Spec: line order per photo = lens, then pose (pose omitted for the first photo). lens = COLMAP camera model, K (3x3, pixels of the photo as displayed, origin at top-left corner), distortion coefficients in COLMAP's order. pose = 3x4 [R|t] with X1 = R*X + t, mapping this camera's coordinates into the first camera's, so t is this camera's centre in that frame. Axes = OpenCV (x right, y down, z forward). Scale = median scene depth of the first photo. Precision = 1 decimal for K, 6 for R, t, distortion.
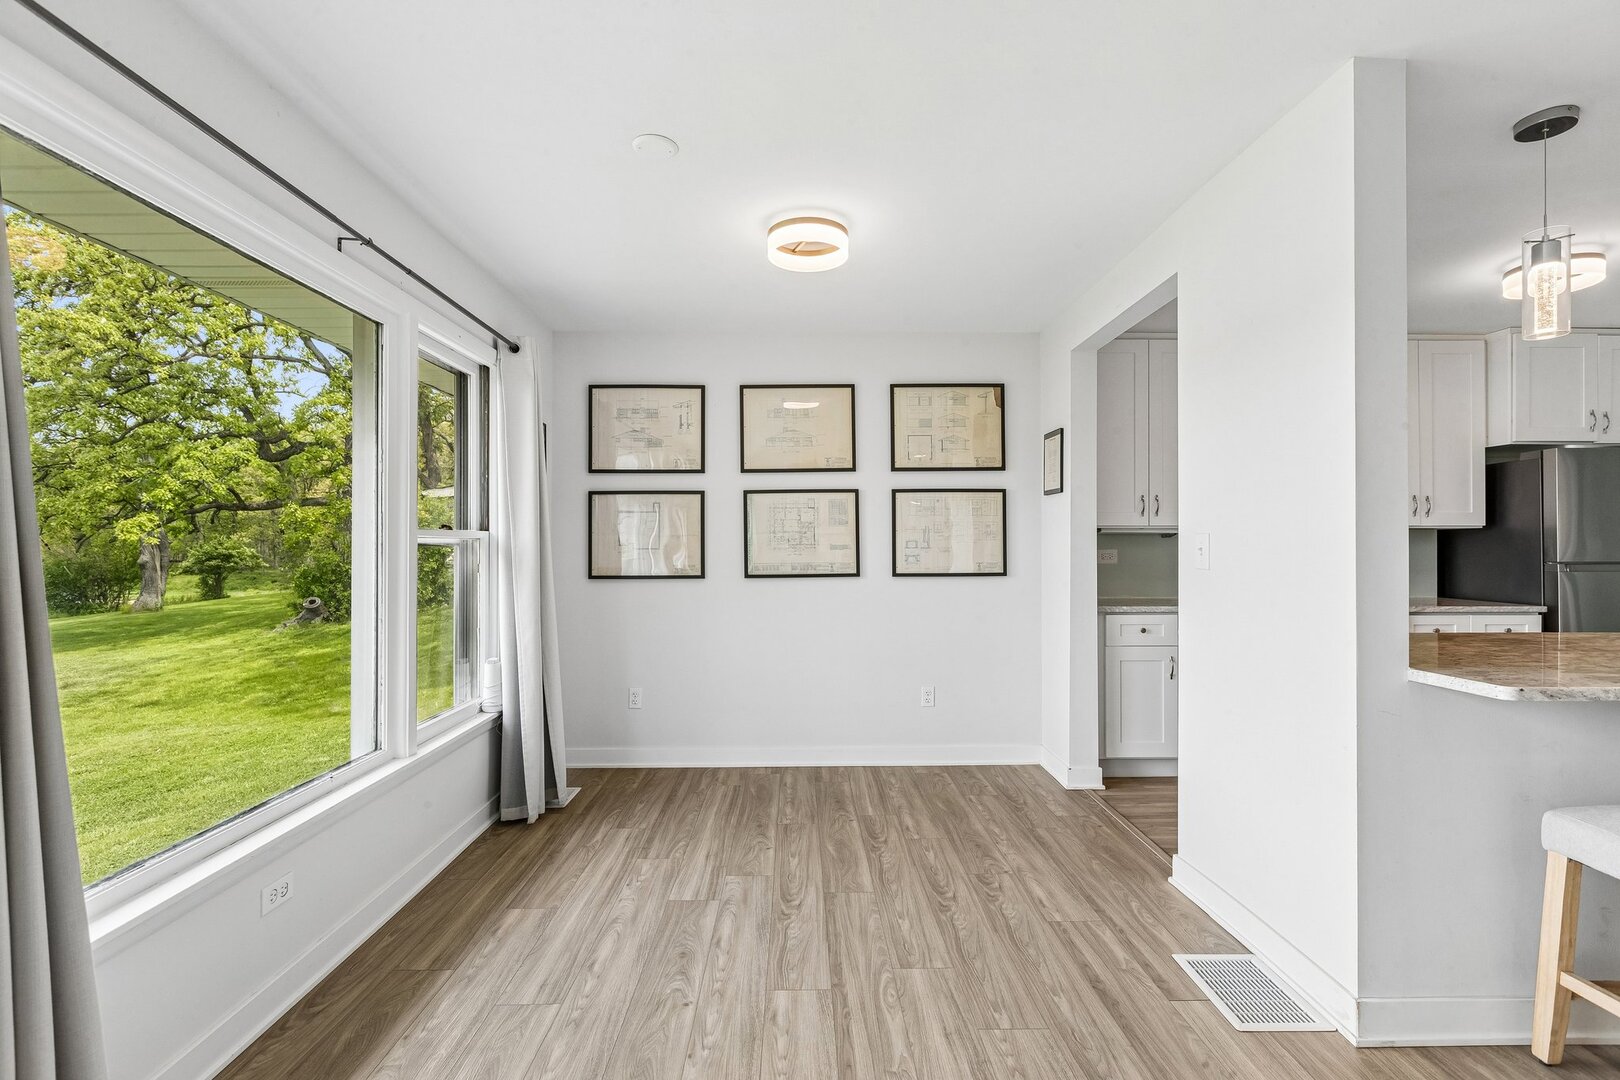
lens RADIAL K [[738.7, 0, 814.7], [0, 738.7, 540.5], [0, 0, 1]] dist [0.005731, -0.001065]
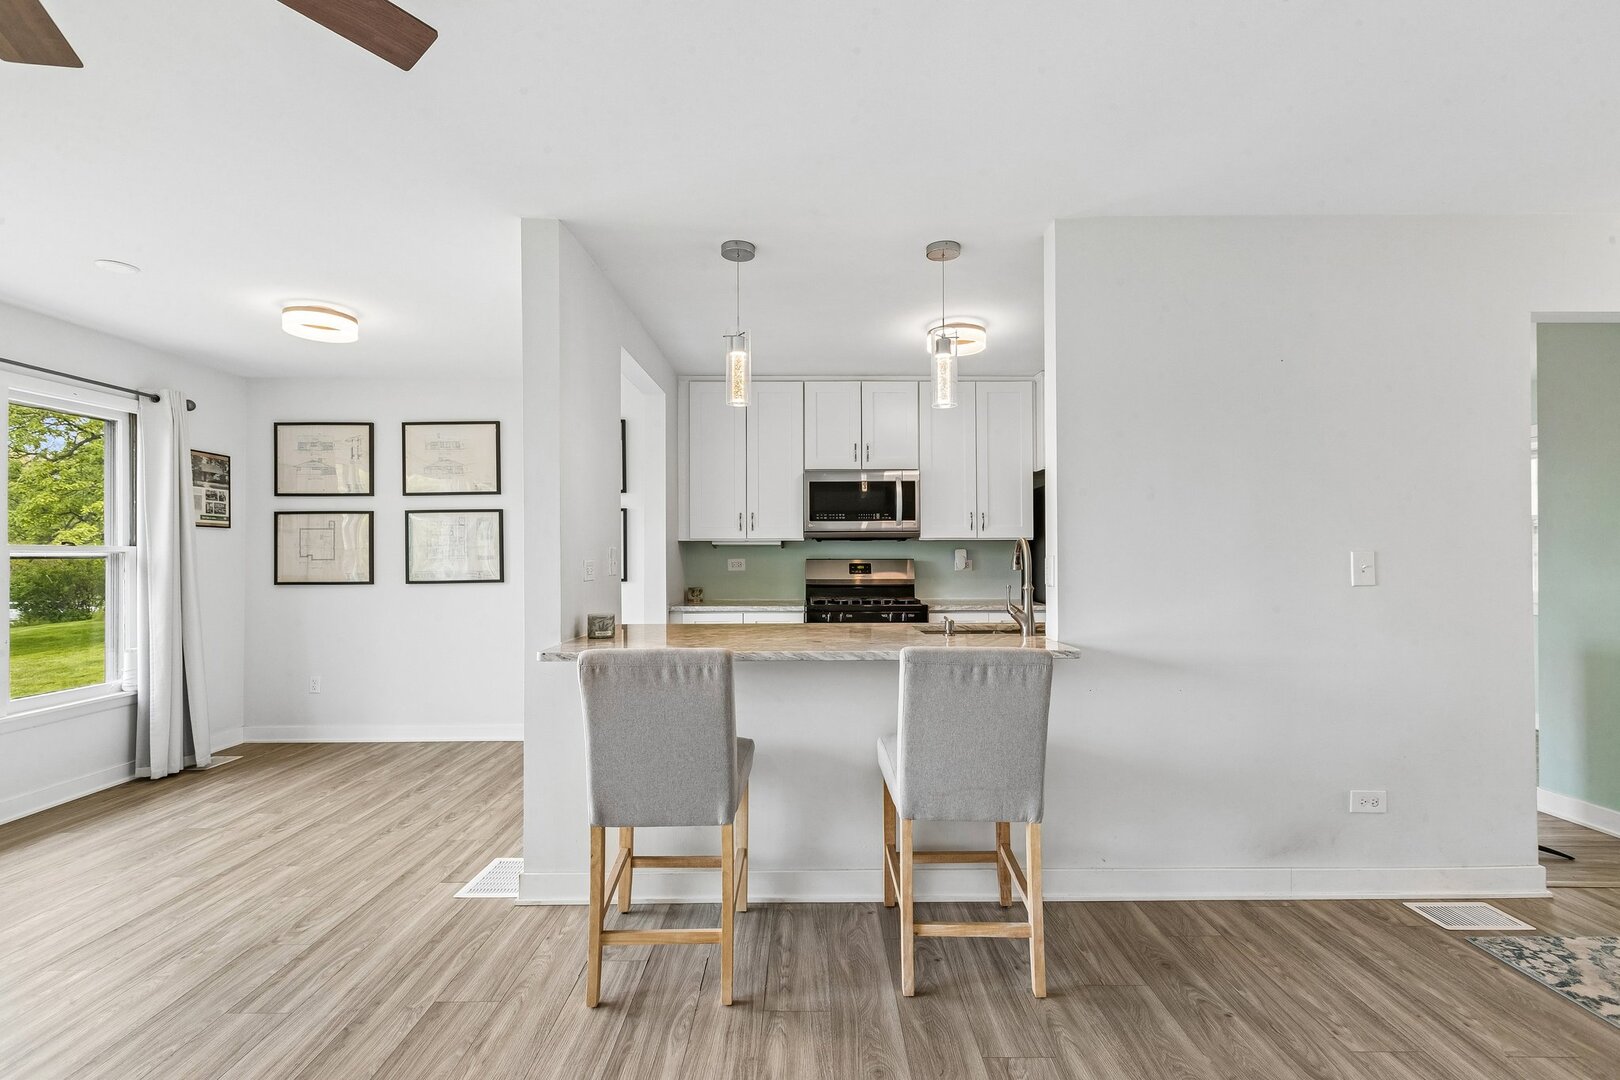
lens RADIAL K [[738.7, 0, 806.6], [0, 738.7, 552.8], [0, 0, 1]] dist [0.005731, -0.001065]
pose [[0.999916, -0.003111, -0.012598, 0.725143], [0.003211, 0.999963, 0.007921, -0.009152], [0.012573, -0.007960, 0.999889, -0.239370]]
